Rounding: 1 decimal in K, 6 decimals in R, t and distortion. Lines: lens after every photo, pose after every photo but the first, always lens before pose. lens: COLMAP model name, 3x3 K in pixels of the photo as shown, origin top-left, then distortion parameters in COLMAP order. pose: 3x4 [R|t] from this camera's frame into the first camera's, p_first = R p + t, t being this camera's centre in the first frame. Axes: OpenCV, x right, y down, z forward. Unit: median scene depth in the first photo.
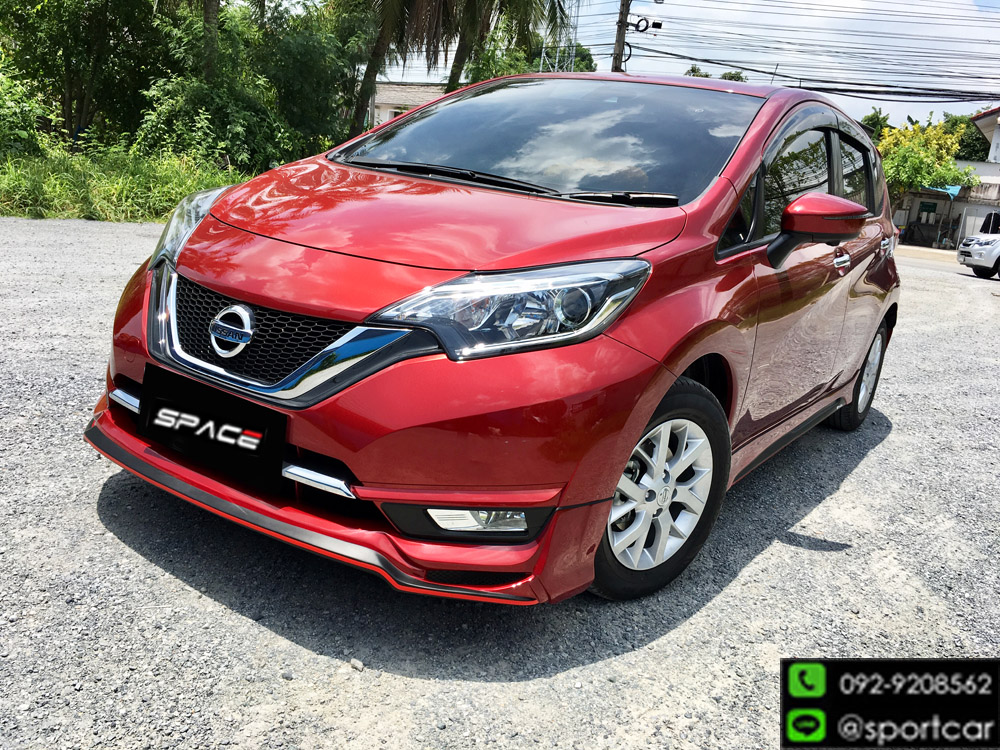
lens RADIAL K [[852.1, 0, 500.0], [0, 852.1, 375.0], [0, 0, 1]] dist [0.112317, -0.190427]
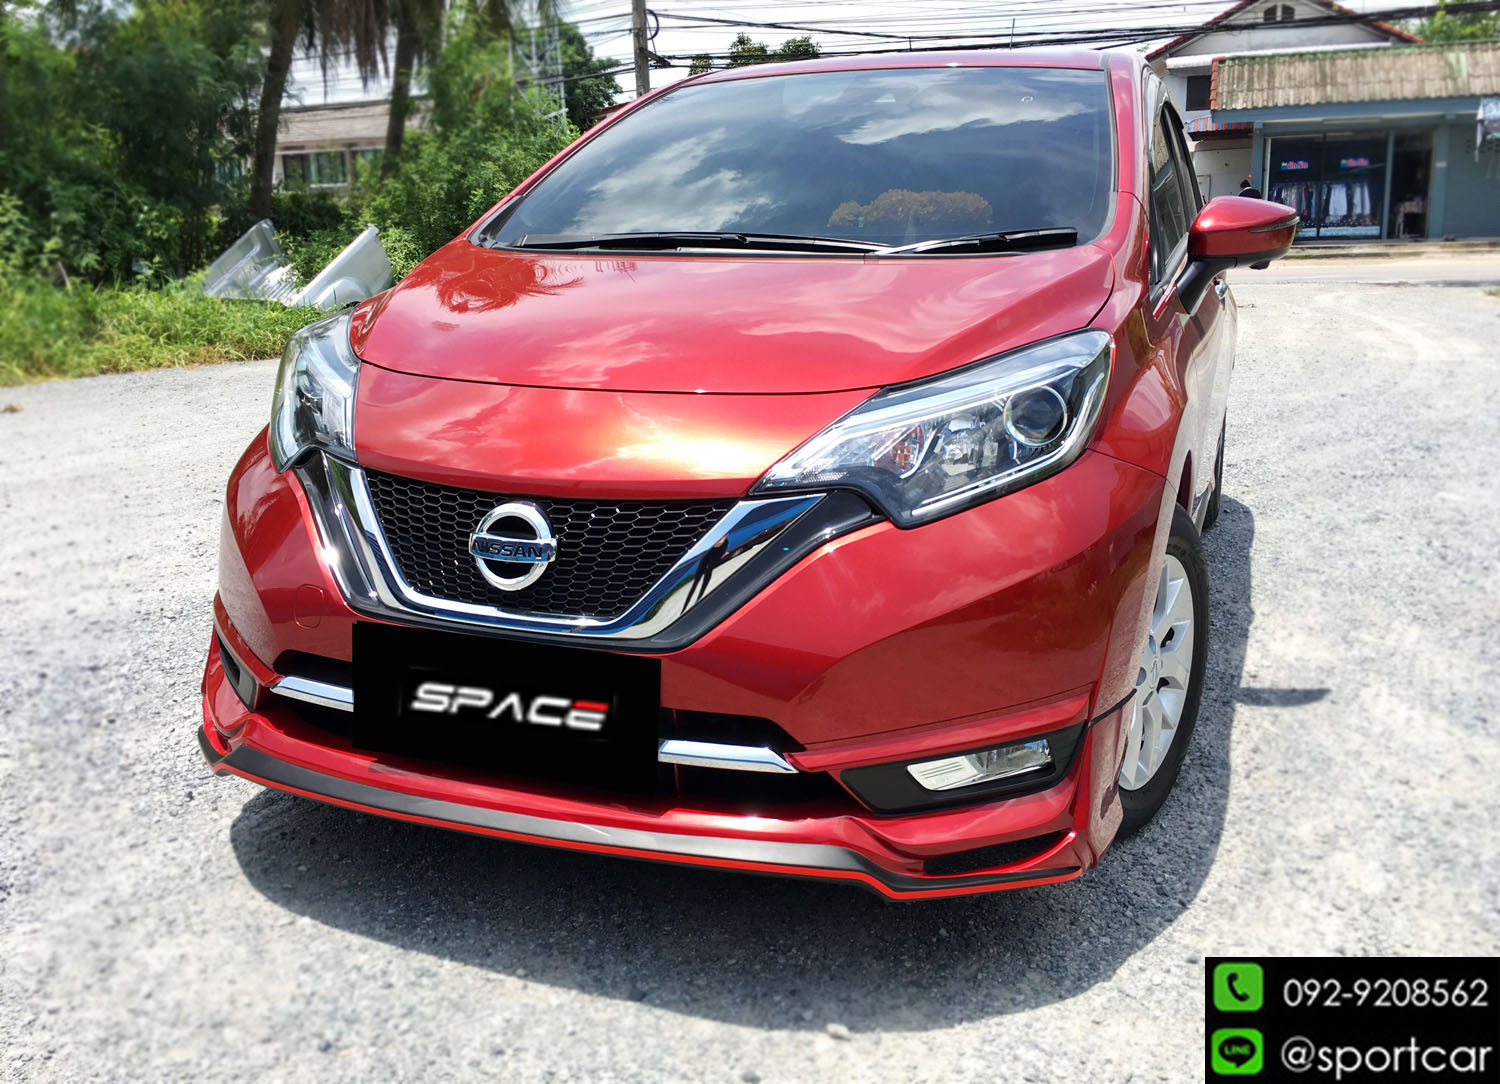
lens RADIAL K [[1299.2, 0, 750.9], [0, 1299.2, 510.6], [0, 0, 1]] dist [0.098288, -0.140014]
pose [[0.966825, -0.174683, 0.186375, -0.301644], [0.175622, 0.984389, 0.011592, -0.054125], [-0.185491, 0.021524, 0.982410, 0.053170]]
